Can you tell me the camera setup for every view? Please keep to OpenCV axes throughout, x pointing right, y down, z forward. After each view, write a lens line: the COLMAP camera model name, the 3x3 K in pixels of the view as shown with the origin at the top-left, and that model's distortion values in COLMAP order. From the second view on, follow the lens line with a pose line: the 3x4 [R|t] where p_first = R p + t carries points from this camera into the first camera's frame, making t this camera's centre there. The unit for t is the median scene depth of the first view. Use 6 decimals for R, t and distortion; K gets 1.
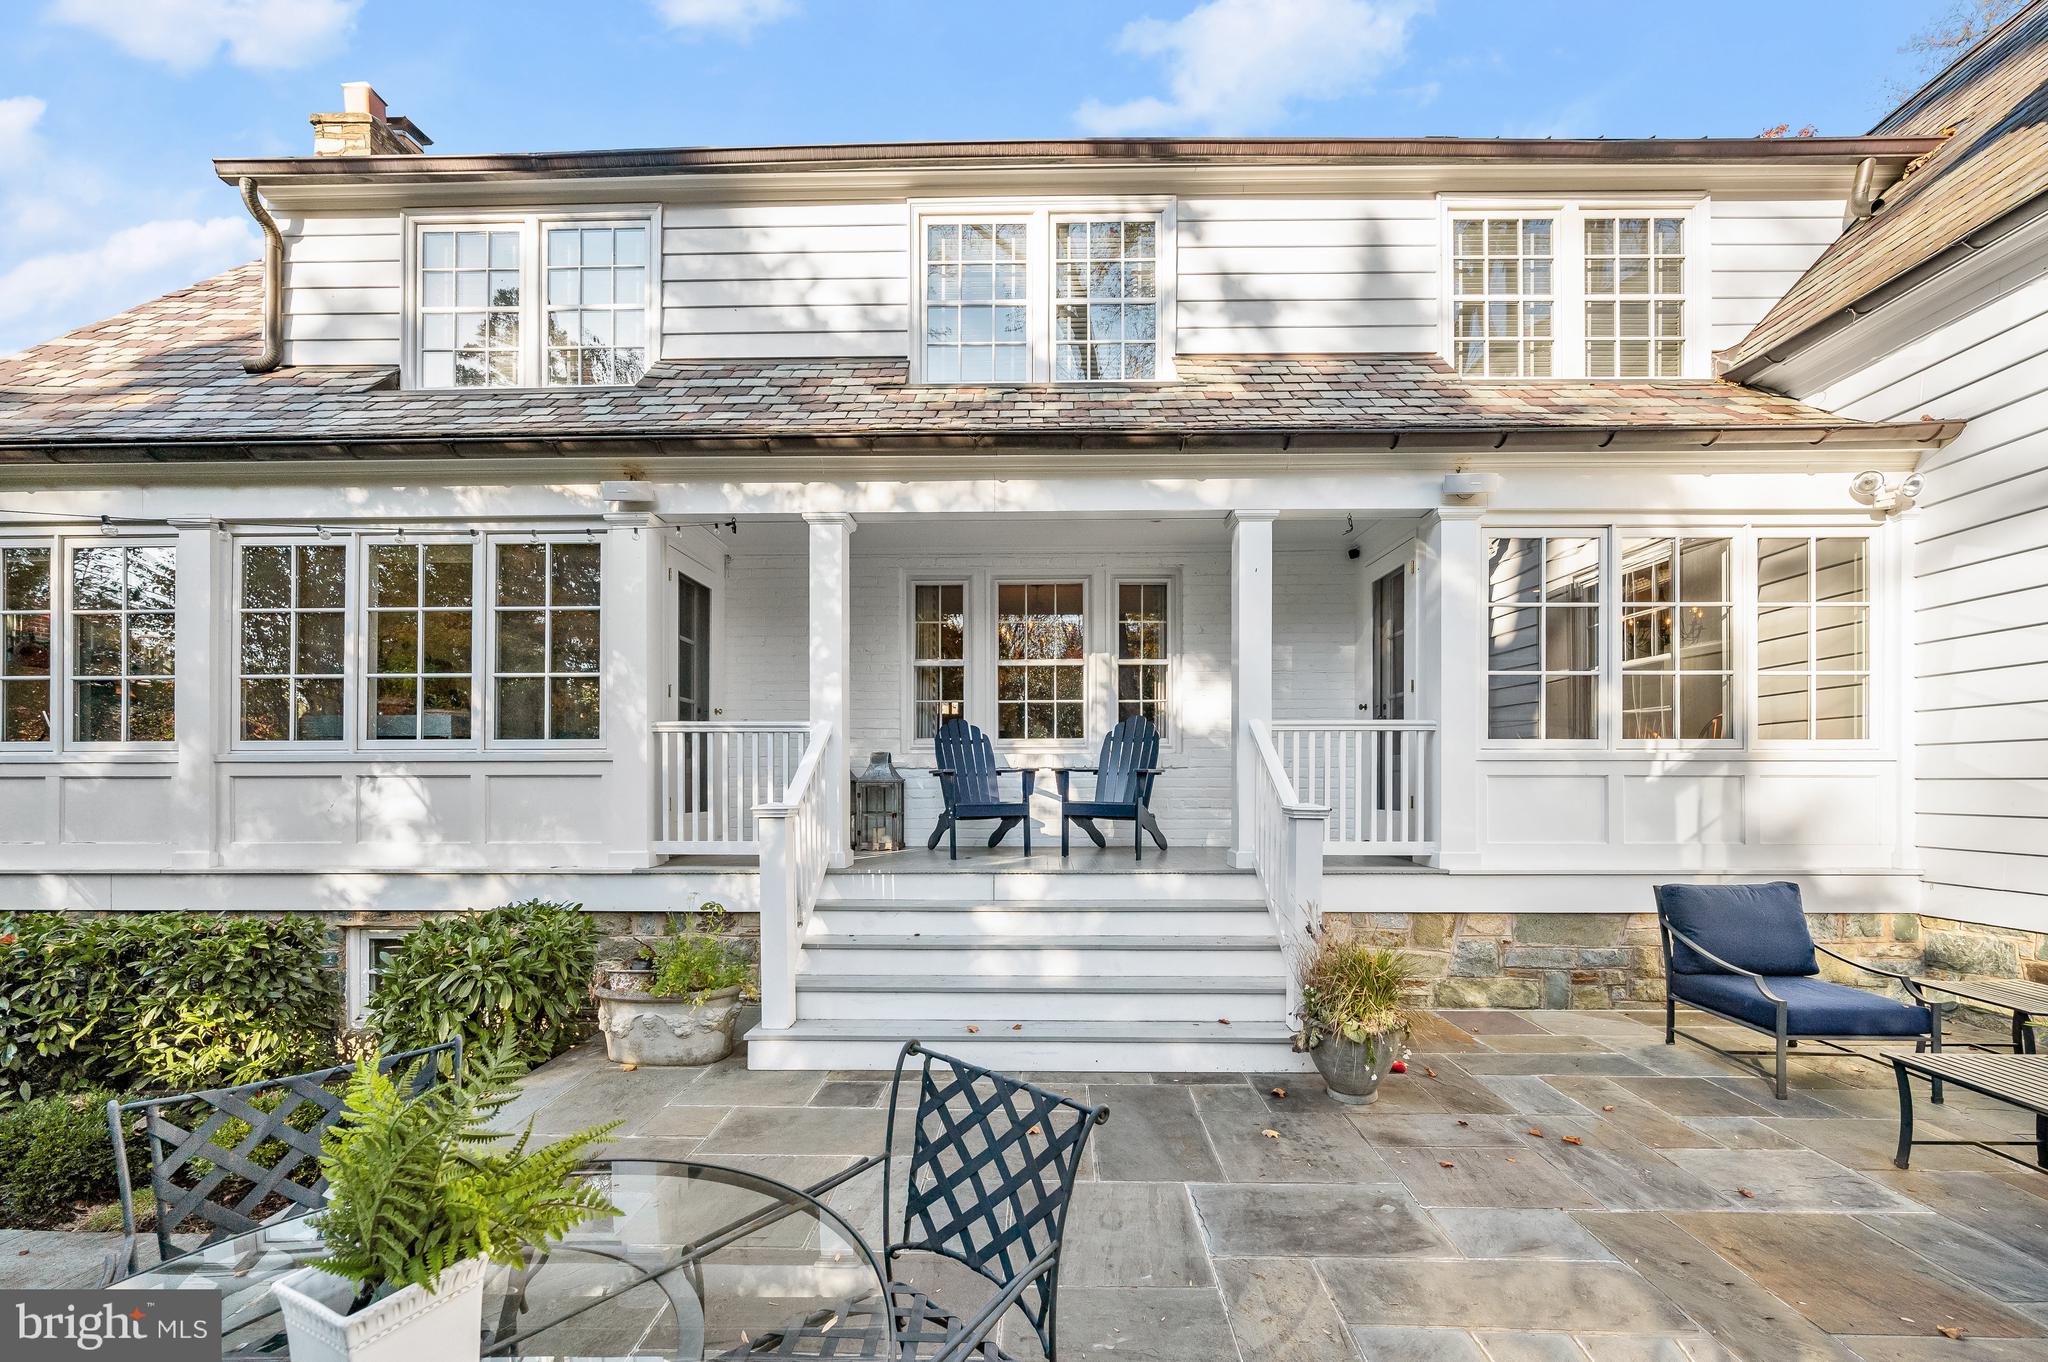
lens RADIAL K [[841.6, 0, 1028.8], [0, 841.6, 780.5], [0, 0, 1]] dist [0.000304, -0.000659]
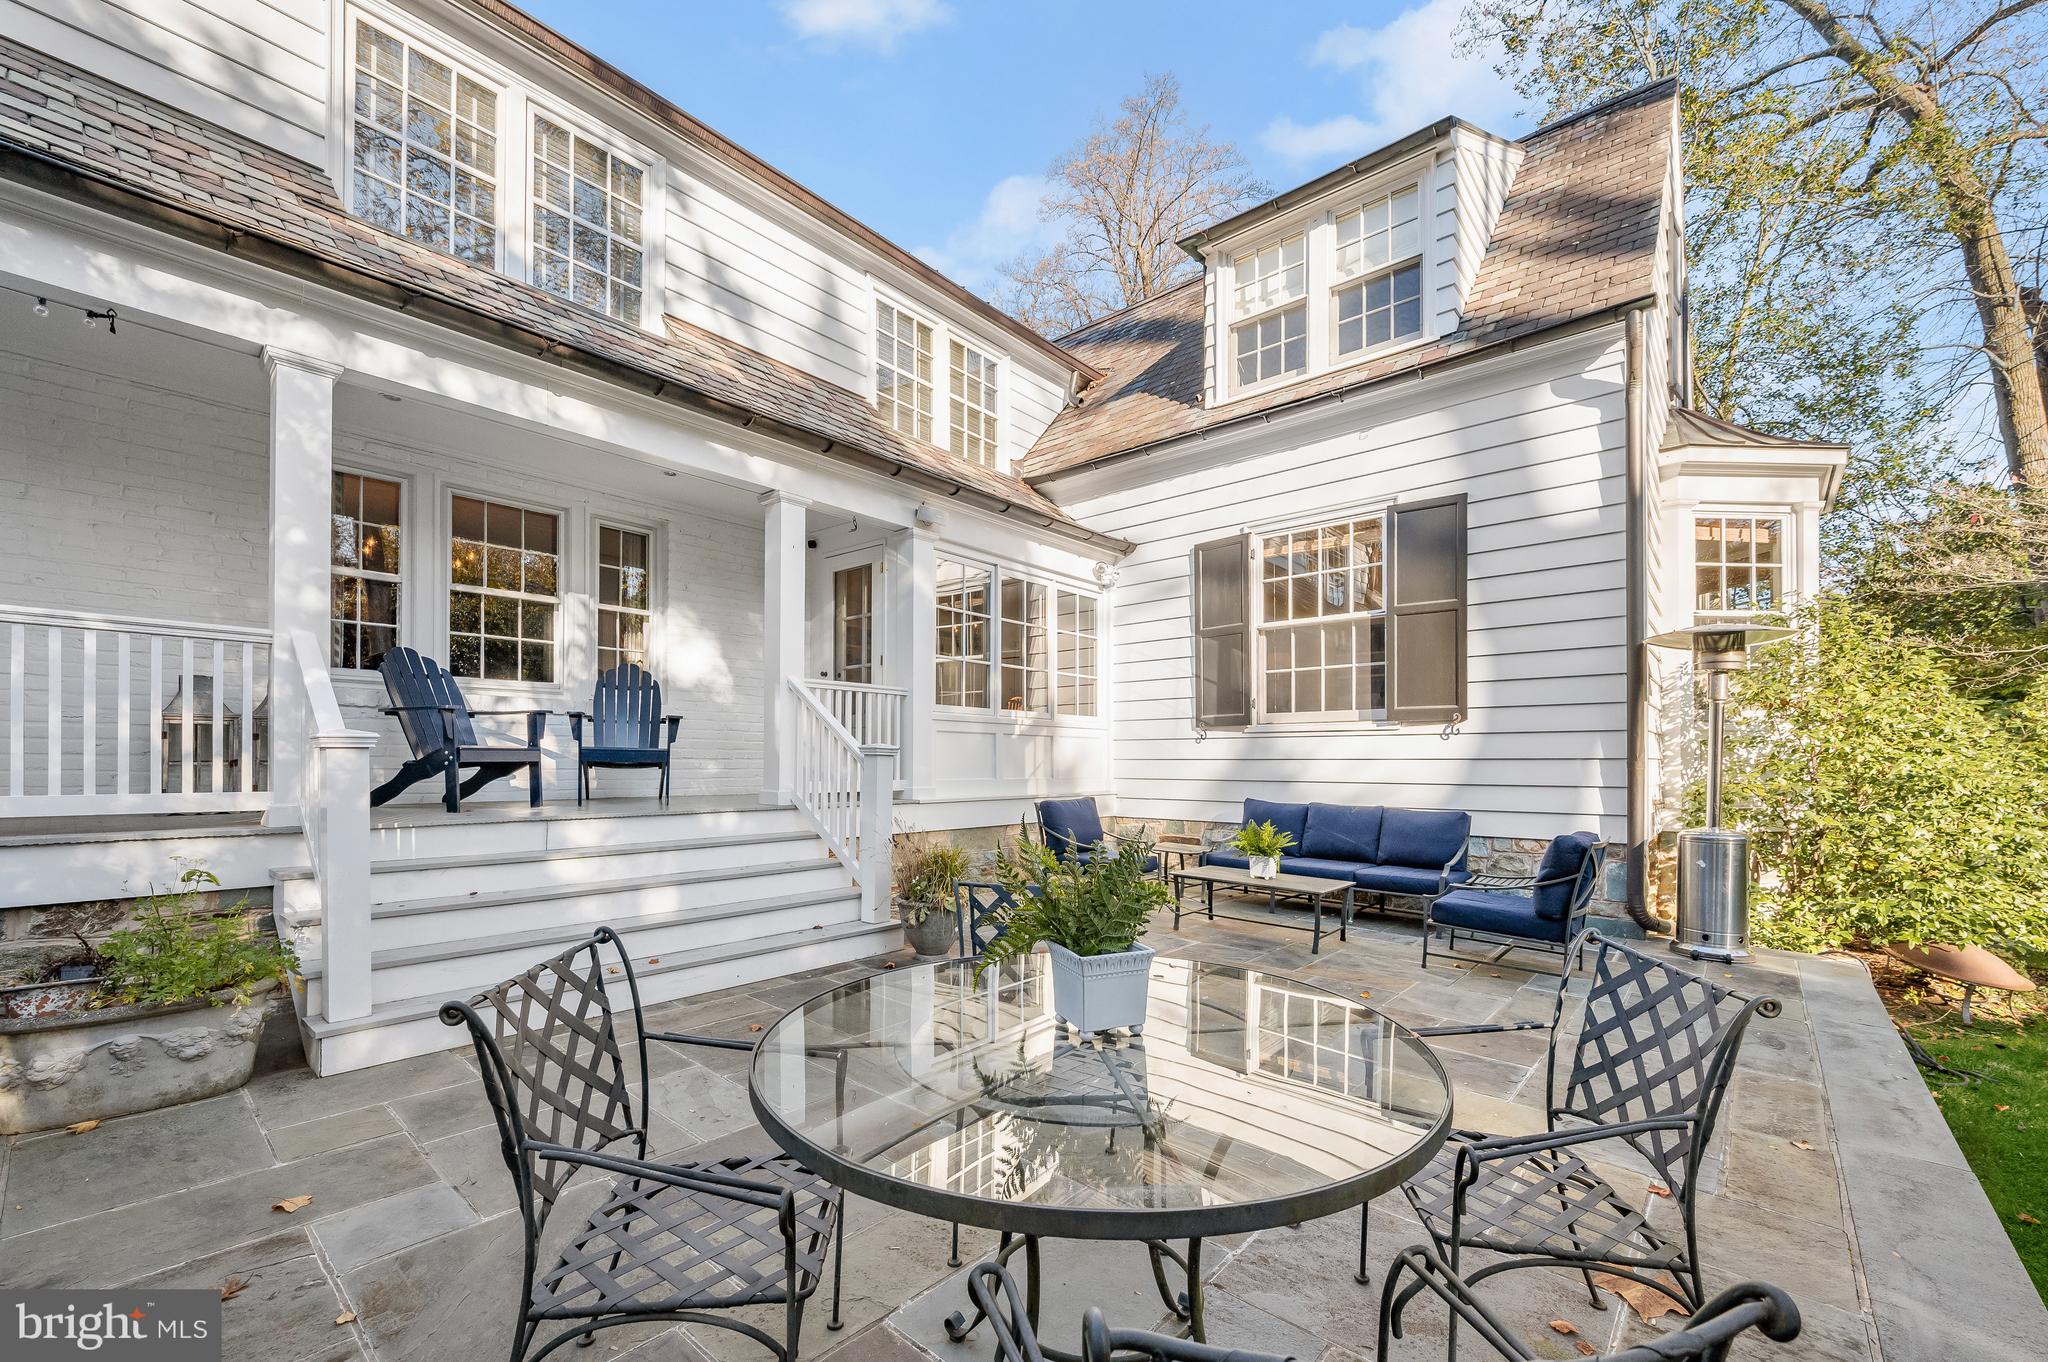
lens RADIAL K [[847.4, 0, 1018.5], [0, 847.4, 756.8], [0, 0, 1]] dist [0.000164, 0.000143]
pose [[0.637137, 0.009203, 0.770695, -0.361546], [-0.006181, 0.999958, -0.006831, 0.037802], [-0.770726, -0.000411, 0.637167, 0.016801]]
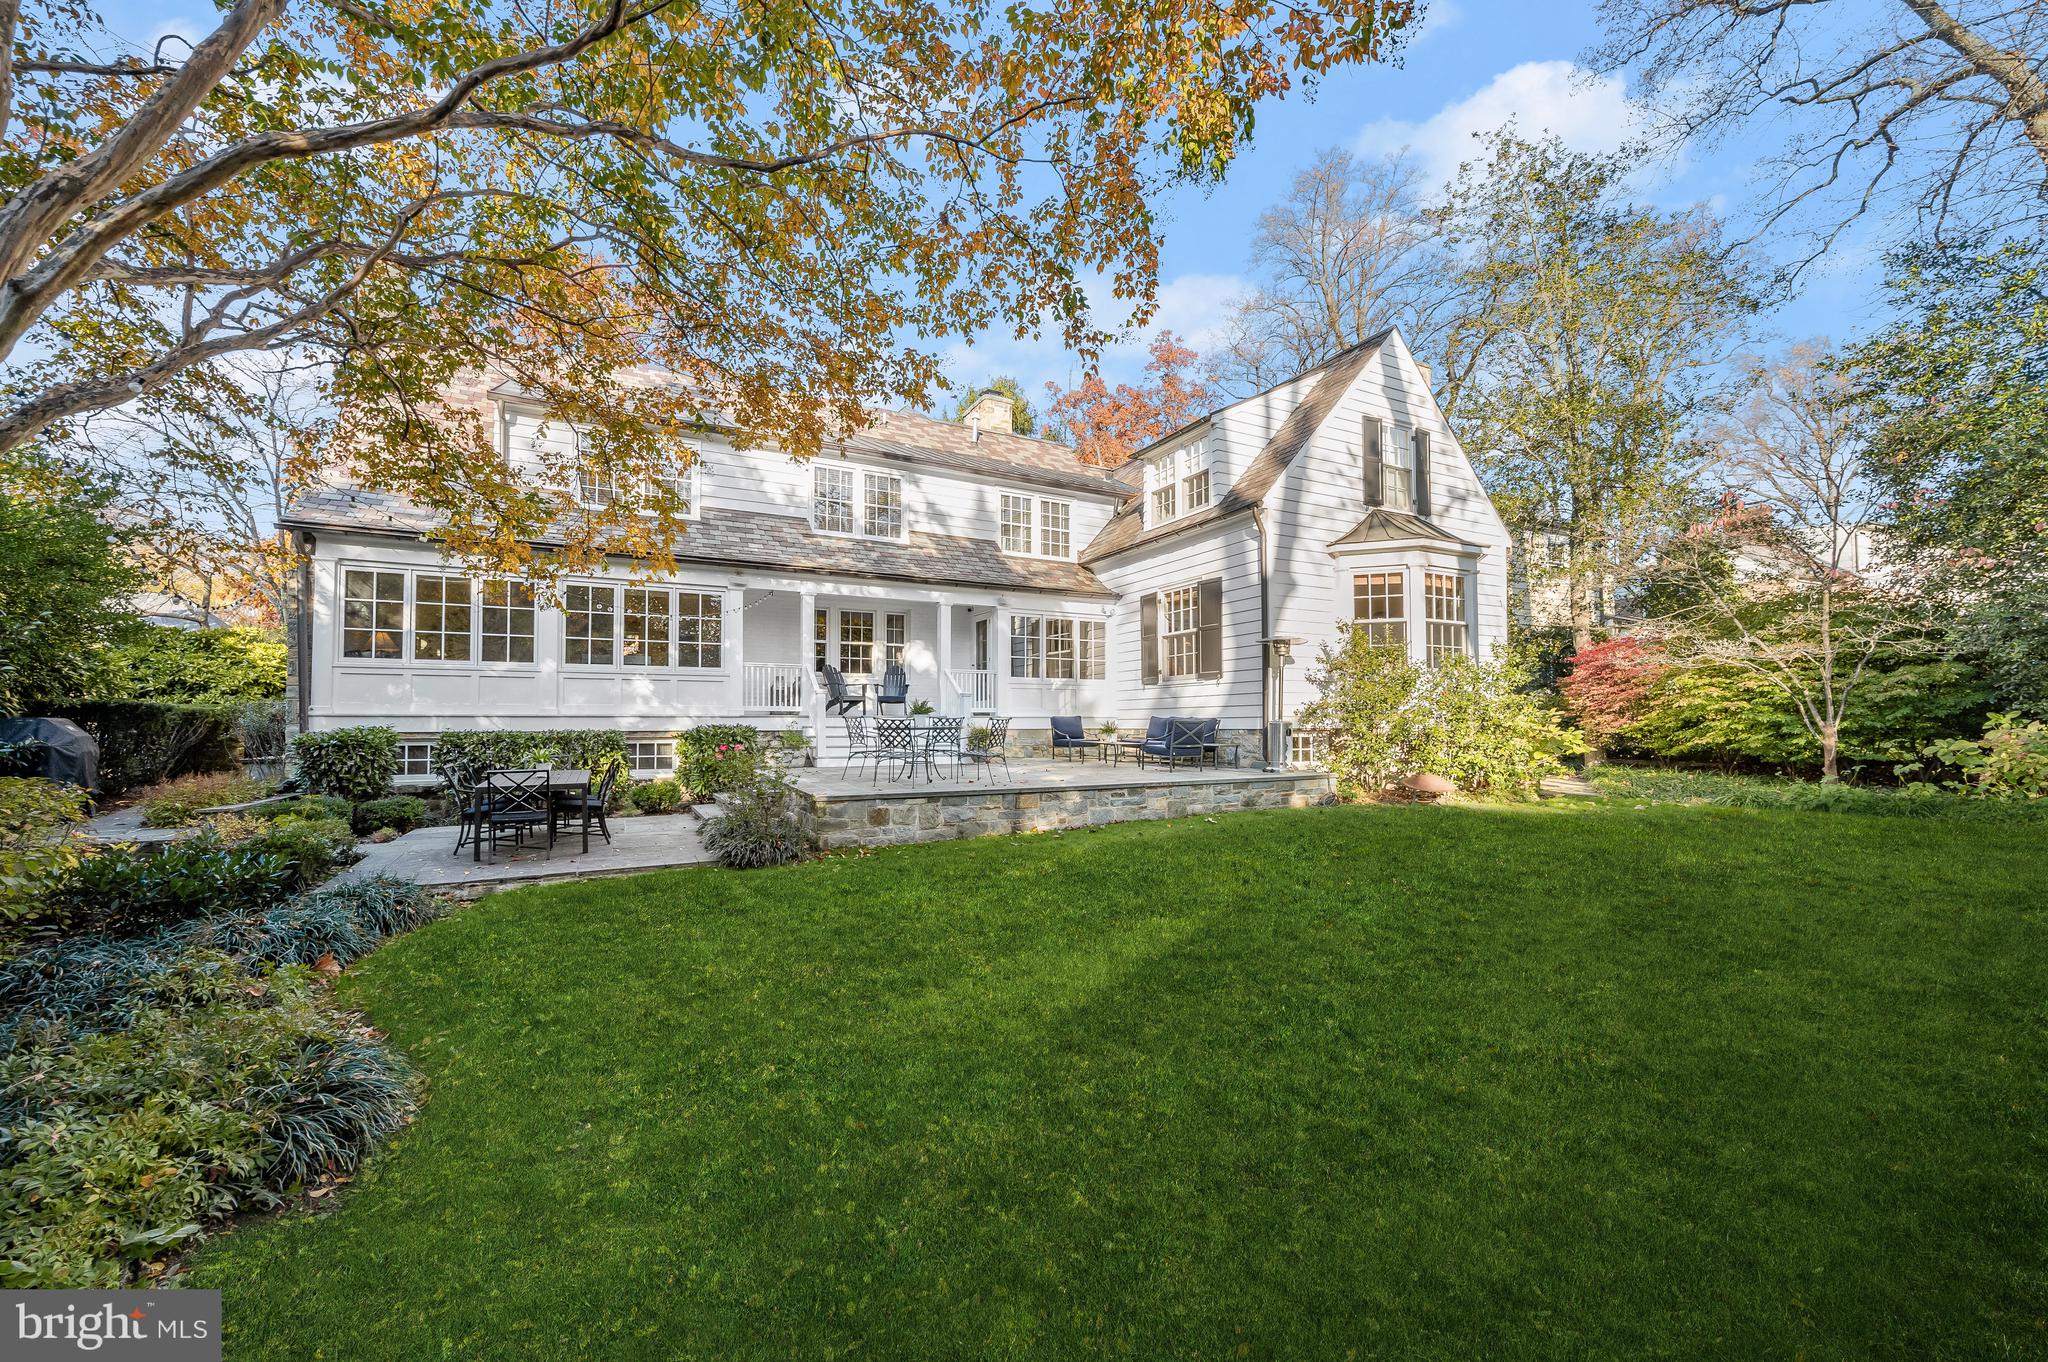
lens RADIAL K [[830.9, 0, 961.2], [0, 830.9, 721.4], [0, 0, 1]] dist [-0.002521, -0.000161]
pose [[0.906104, 0.006879, 0.422998, -0.841328], [-0.004393, 0.999967, -0.006851, 0.124447], [-0.423032, 0.004349, 0.906104, -1.559915]]
